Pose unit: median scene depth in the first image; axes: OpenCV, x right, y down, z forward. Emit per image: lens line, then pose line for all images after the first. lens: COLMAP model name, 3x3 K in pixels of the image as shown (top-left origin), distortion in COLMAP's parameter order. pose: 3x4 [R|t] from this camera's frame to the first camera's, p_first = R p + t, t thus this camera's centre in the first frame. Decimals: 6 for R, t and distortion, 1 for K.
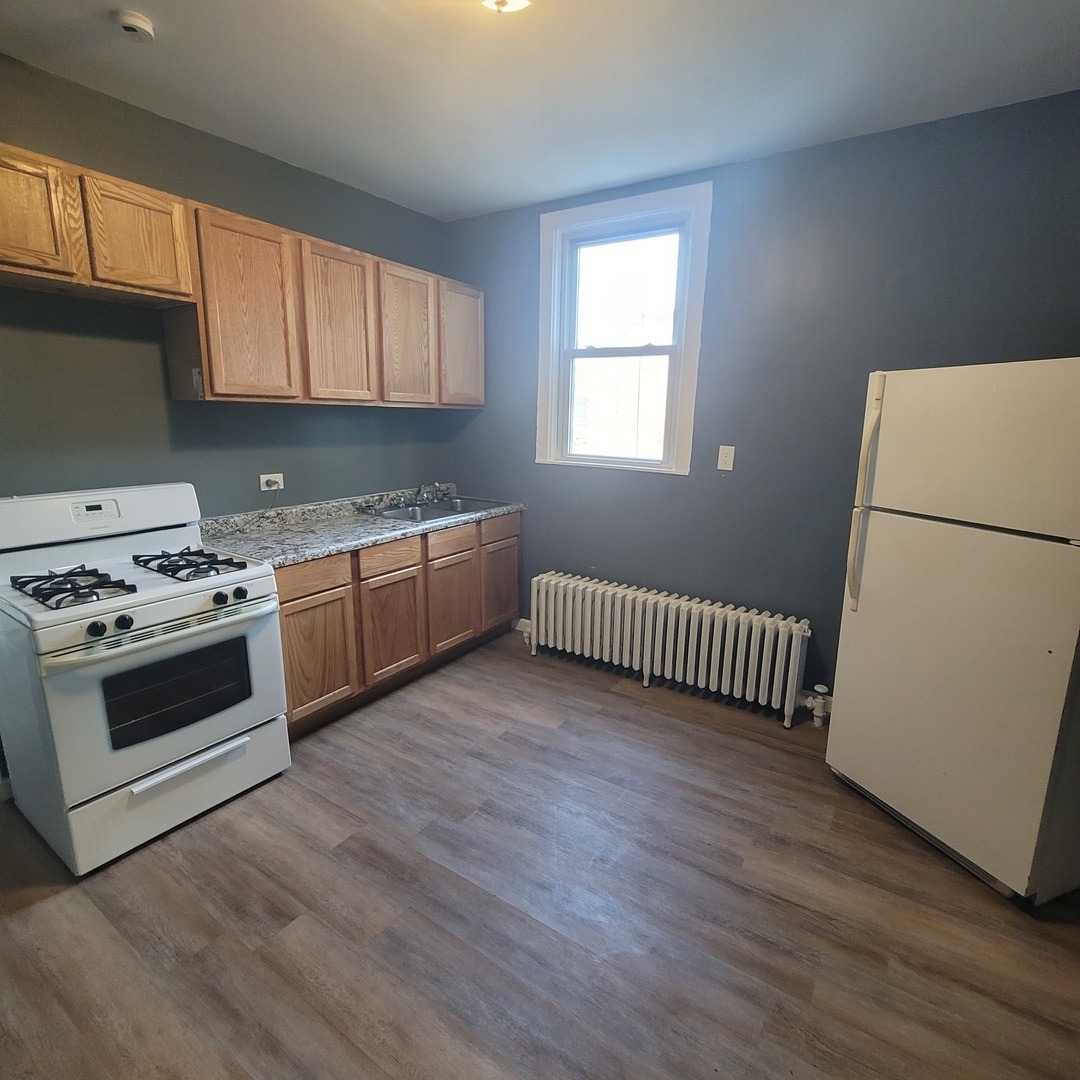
lens RADIAL K [[593.7, 0, 538.3], [0, 593.7, 534.6], [0, 0, 1]] dist [-0.007740, 0.000011]
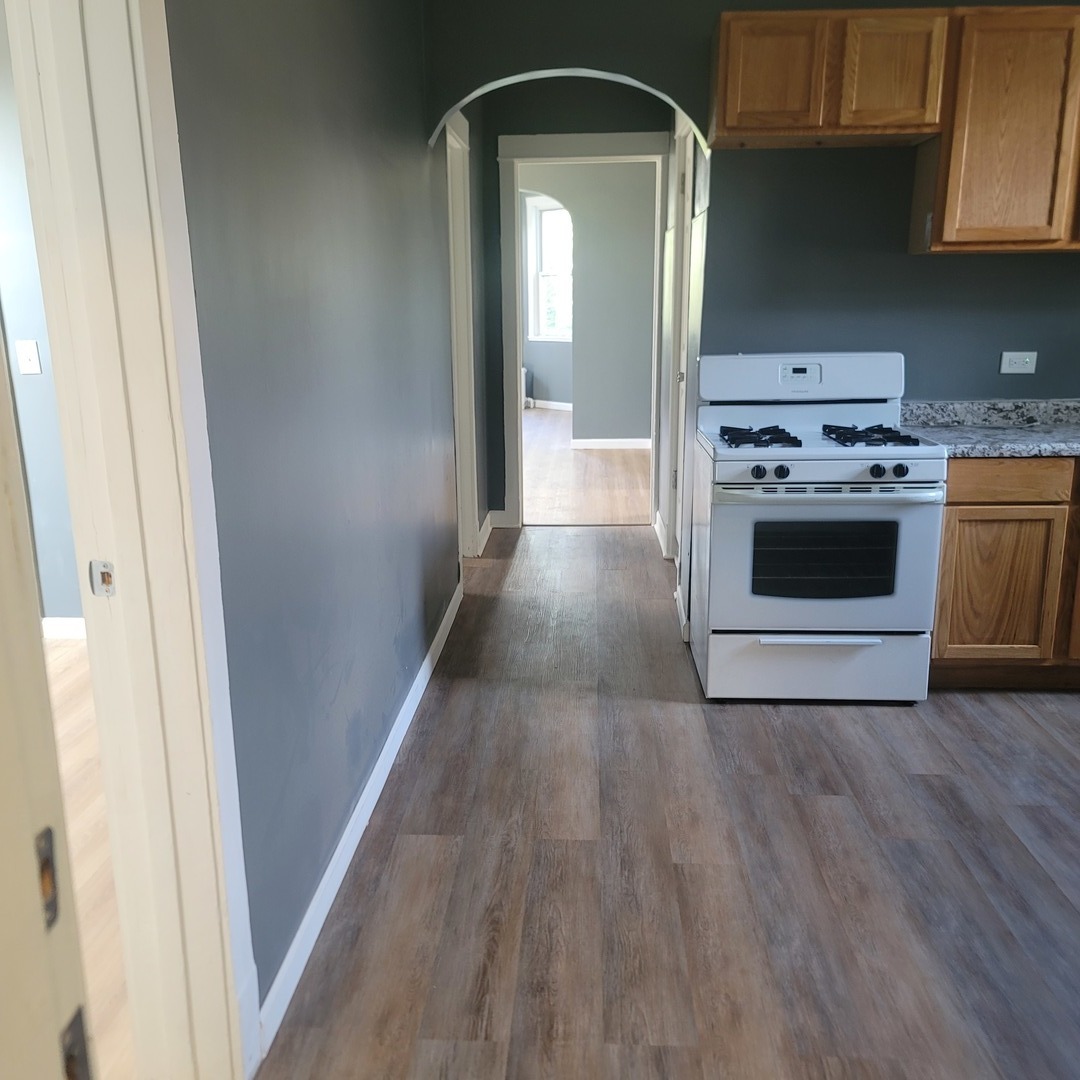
lens RADIAL K [[1010.1, 0, 539.4], [0, 1010.1, 542.7], [0, 0, 1]] dist [0.185386, 0.038365]
pose [[0.516364, 0.201798, -0.832253, 0.510520], [-0.190610, 0.974544, 0.118037, 0.116827], [0.834887, 0.097685, 0.541684, -0.272245]]
